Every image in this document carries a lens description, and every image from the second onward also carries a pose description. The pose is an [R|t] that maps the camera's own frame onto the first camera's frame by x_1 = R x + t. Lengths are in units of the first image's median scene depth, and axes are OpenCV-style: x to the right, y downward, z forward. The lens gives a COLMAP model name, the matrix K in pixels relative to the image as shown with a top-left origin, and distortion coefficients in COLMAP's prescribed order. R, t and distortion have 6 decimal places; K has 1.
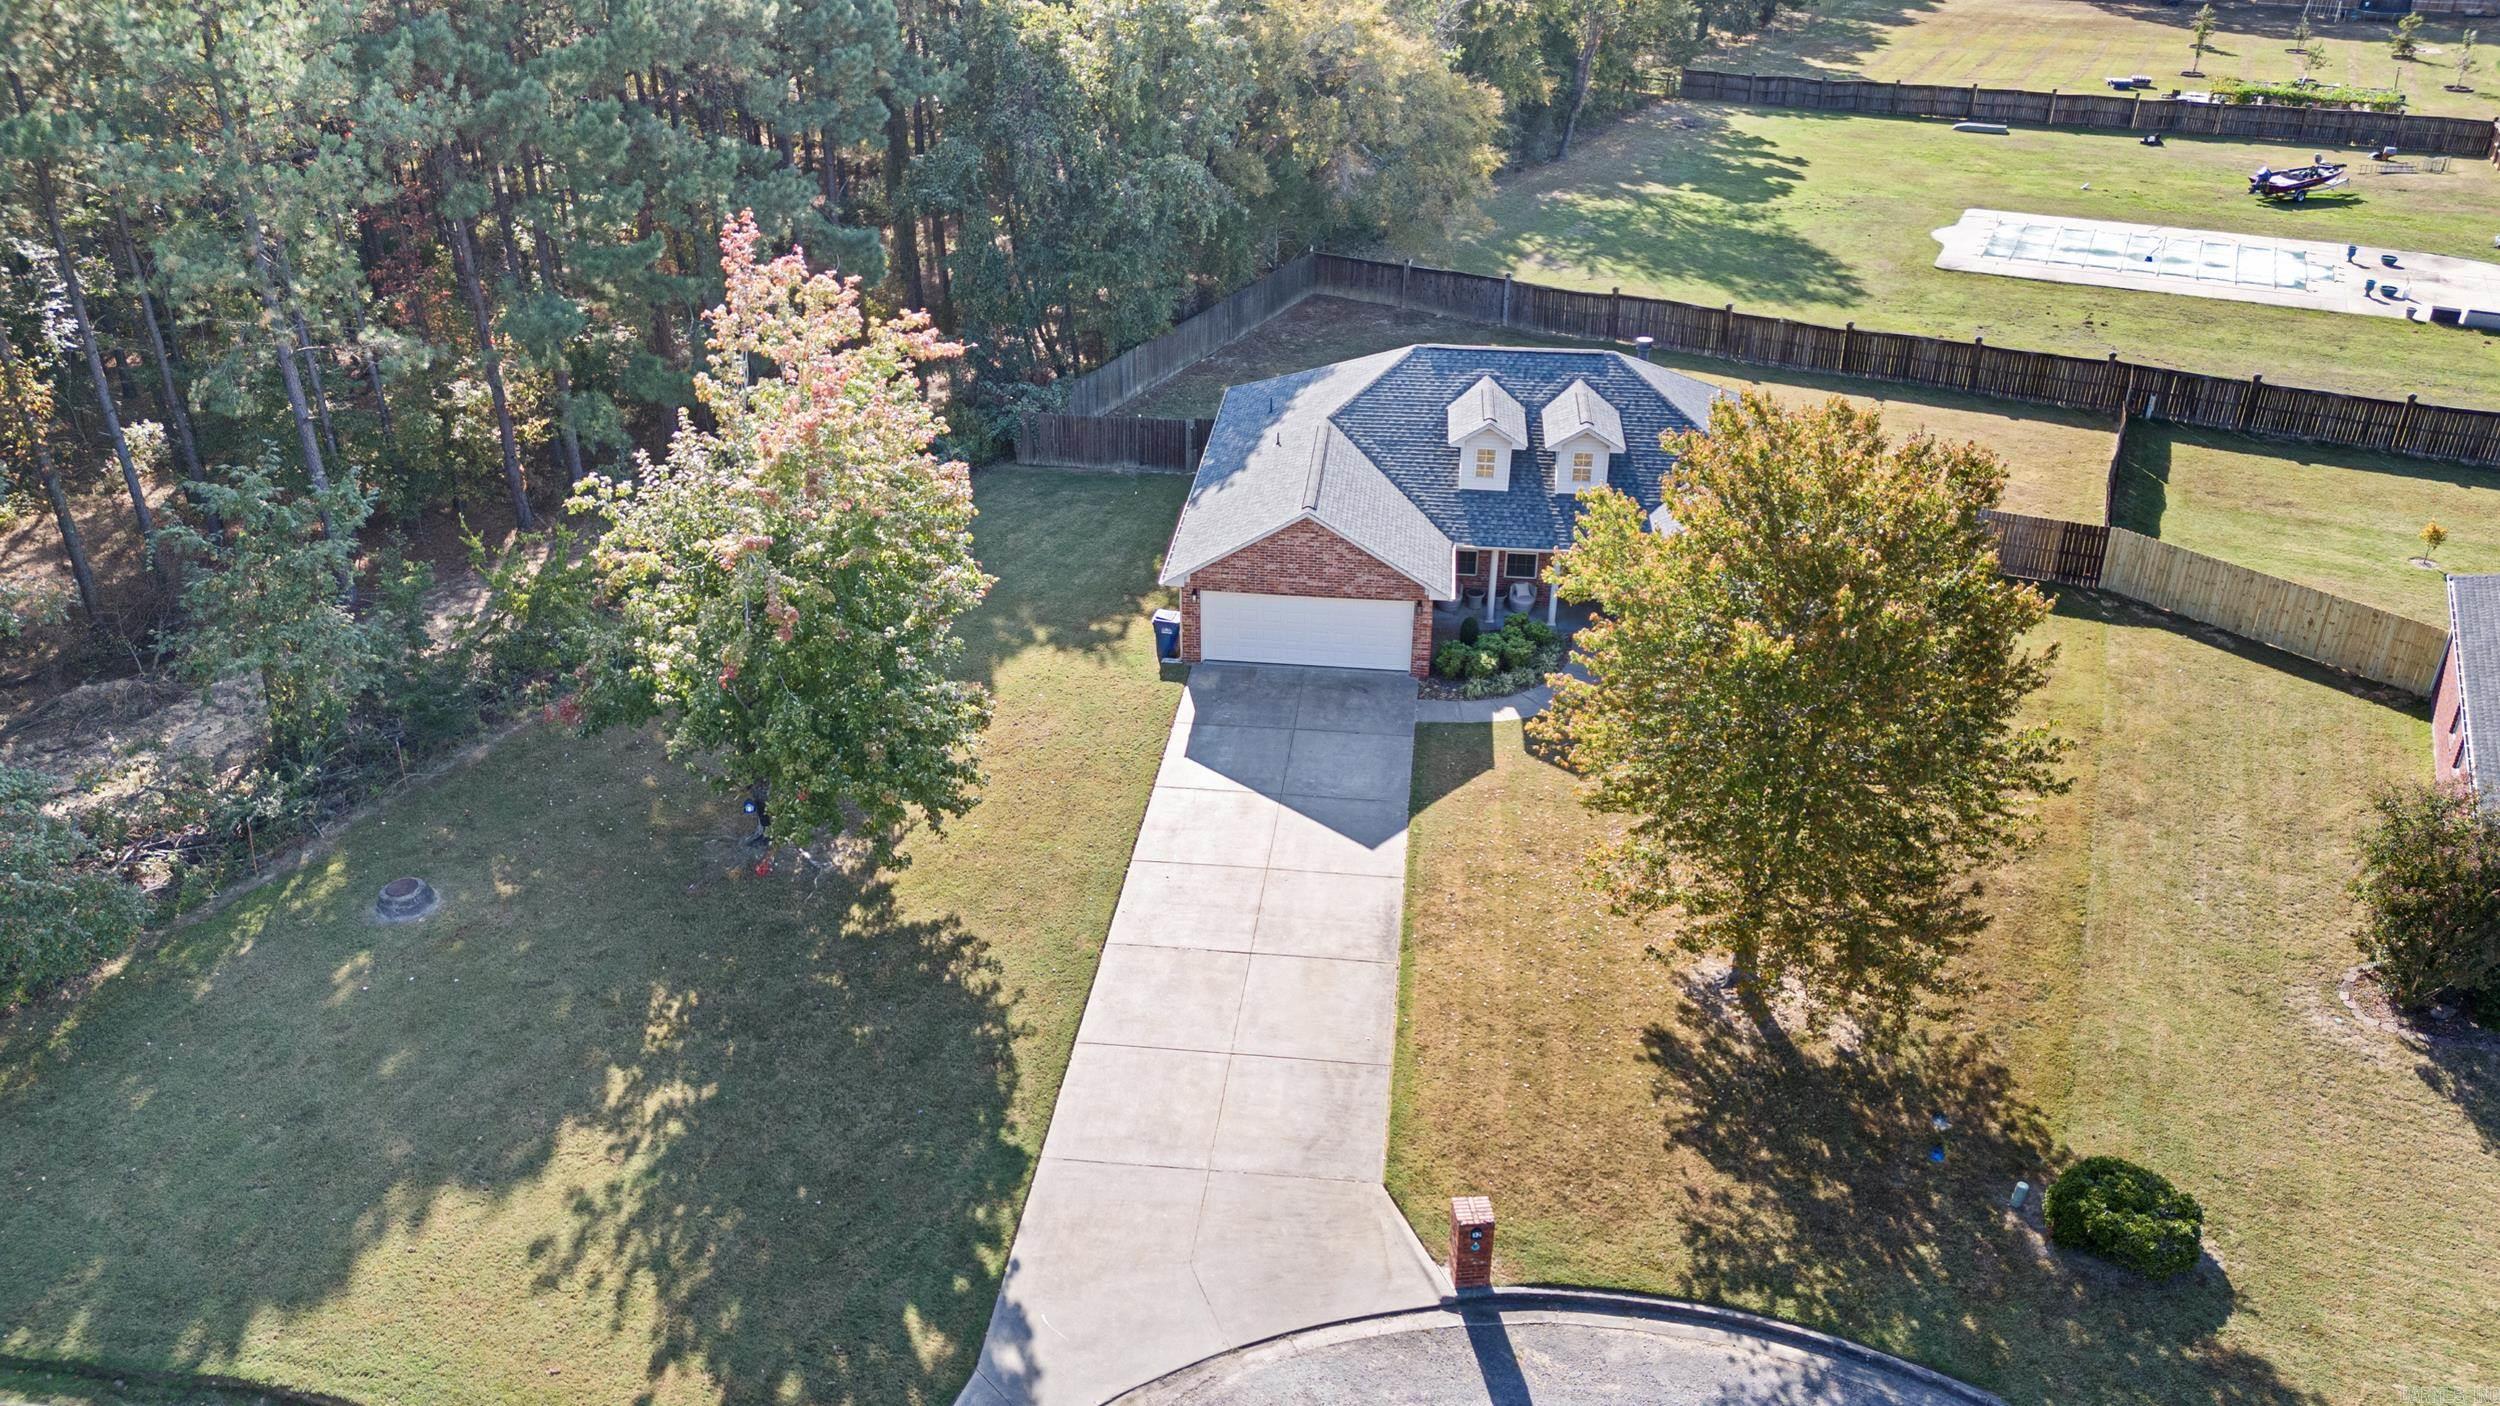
lens RADIAL K [[1837.3, 0, 1253.0], [0, 1837.3, 692.3], [0, 0, 1]] dist [0.087086, -0.091672]
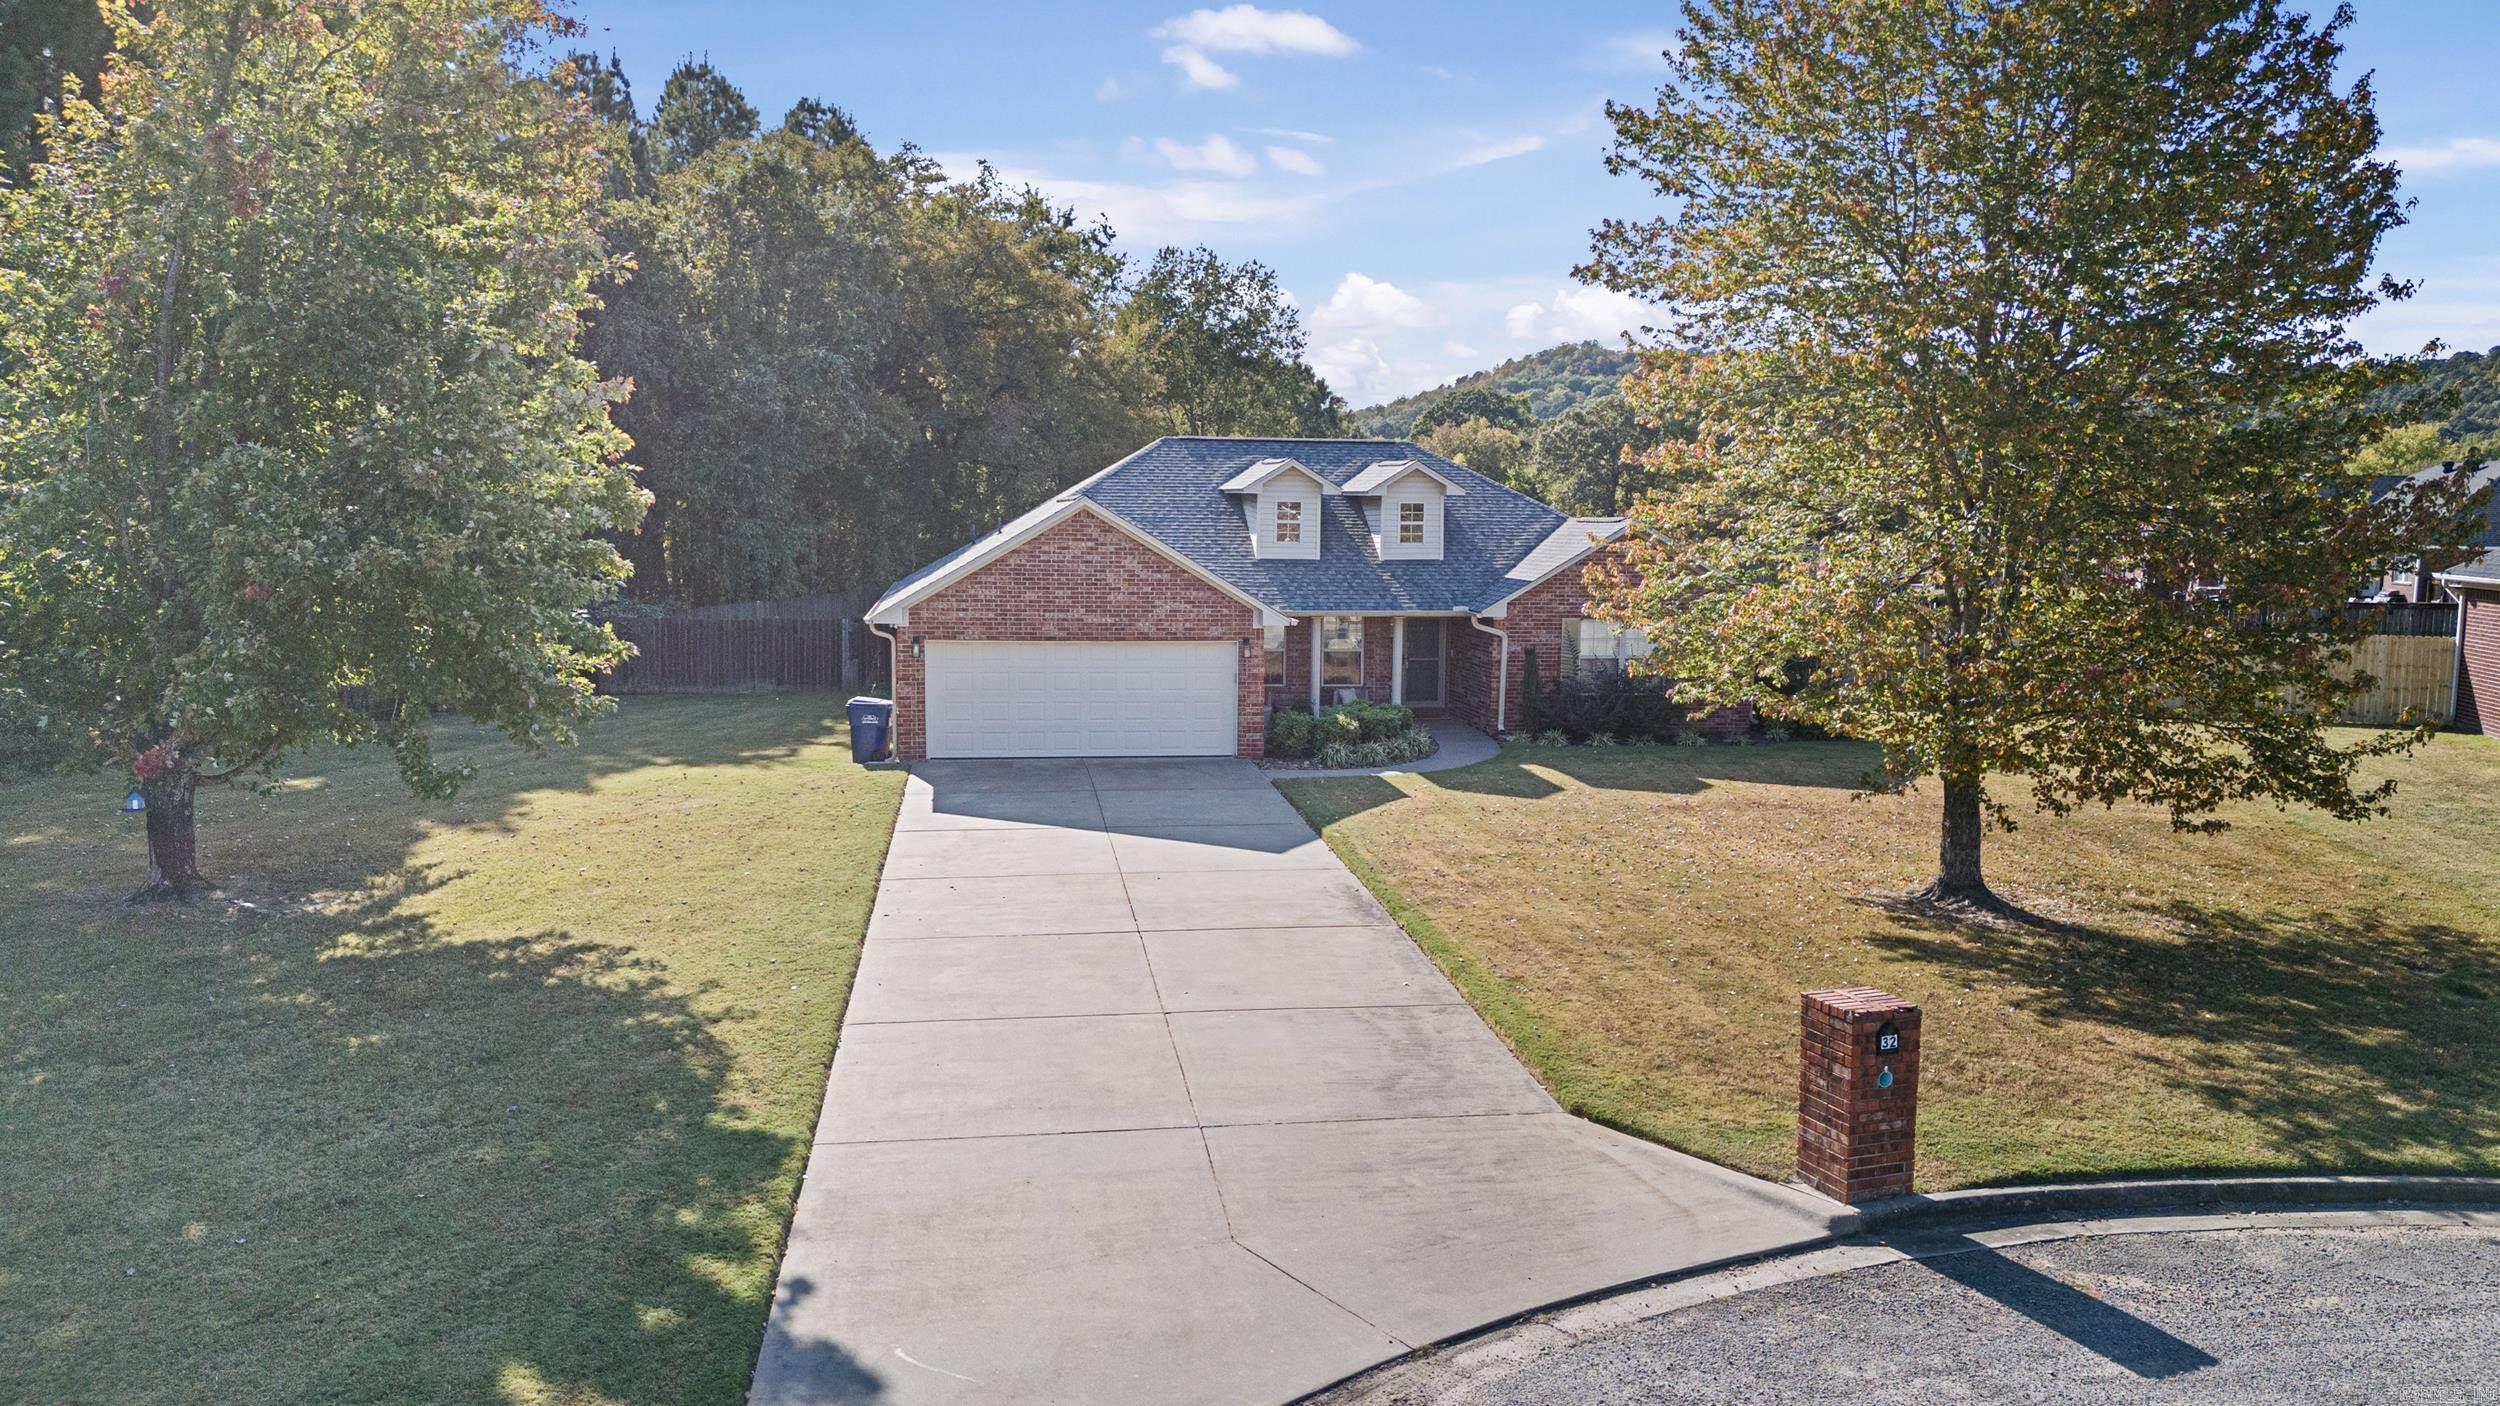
lens RADIAL K [[1837.3, 0, 1253.0], [0, 1837.3, 692.3], [0, 0, 1]] dist [0.087086, -0.091672]
pose [[0.967064, -0.021125, 0.253656, -0.104217], [0.114519, 0.926100, -0.359477, 0.272044], [-0.227317, 0.376686, 0.898017, 0.459275]]
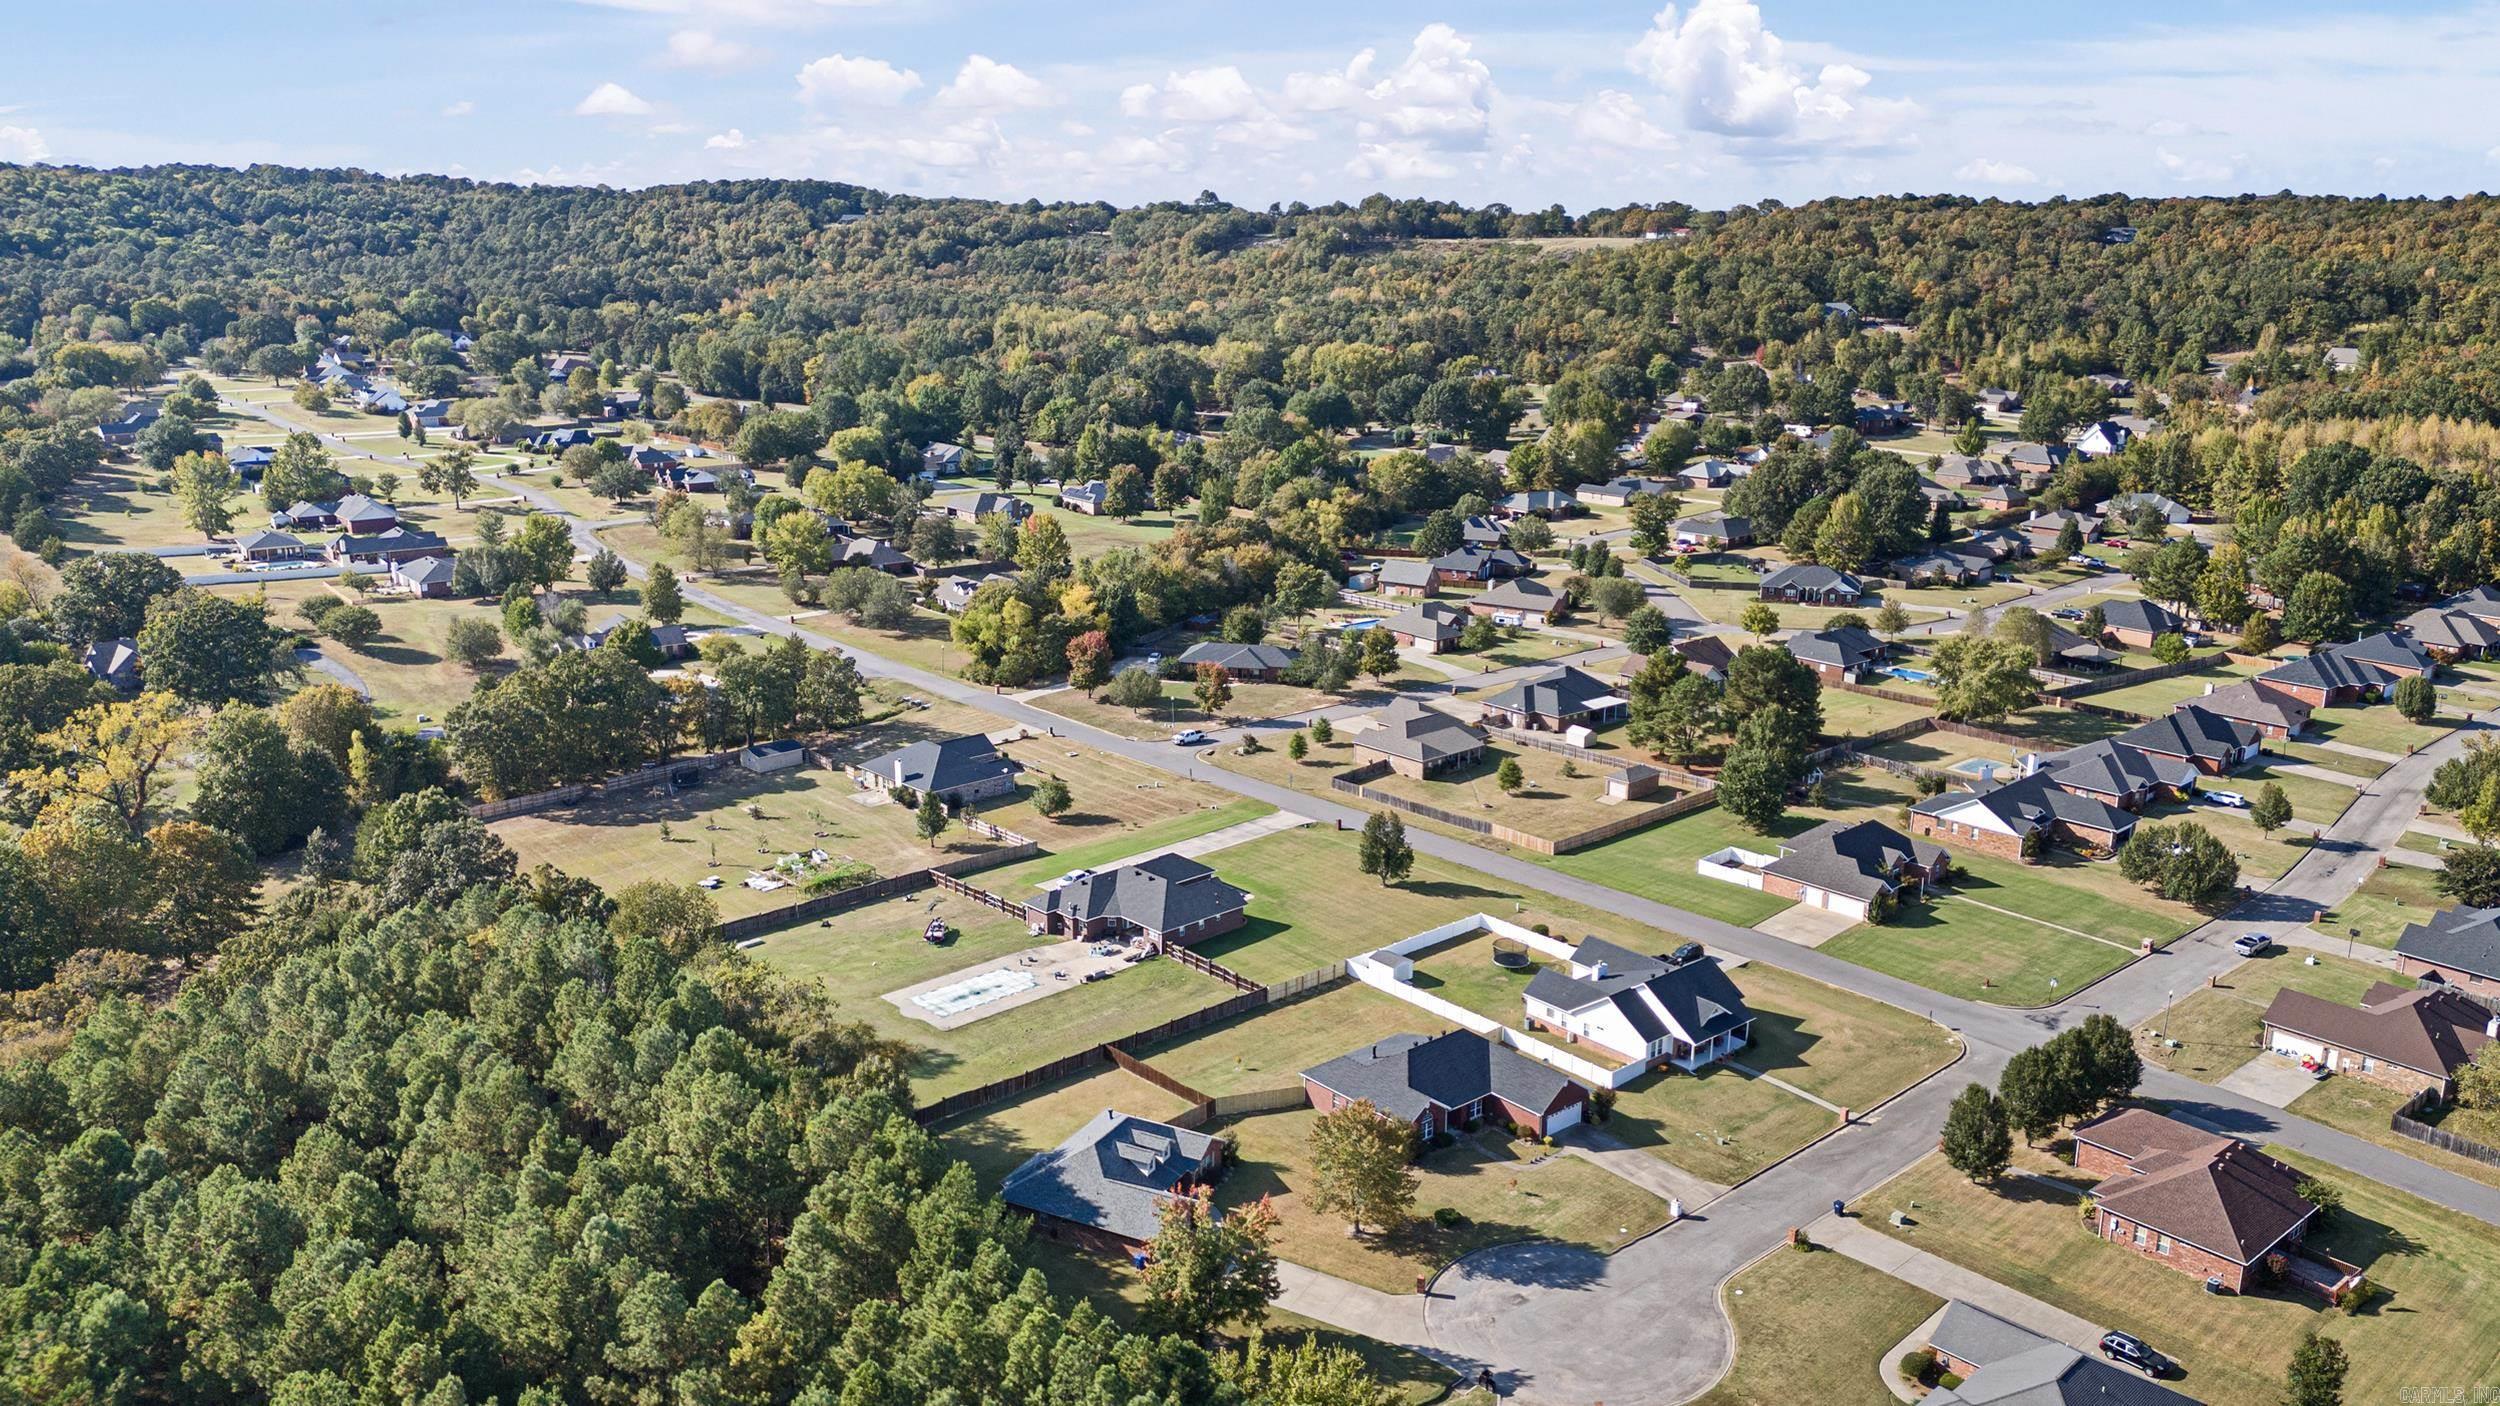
lens RADIAL K [[1830.6, 0, 1165.5], [0, 1830.6, 774.7], [0, 0, 1]] dist [0.189577, 0.000321]
pose [[0.400205, -0.281331, 0.872175, -3.239123], [0.439331, 0.894120, 0.086819, -1.303818], [-0.804254, 0.348428, 0.481429, -1.054711]]
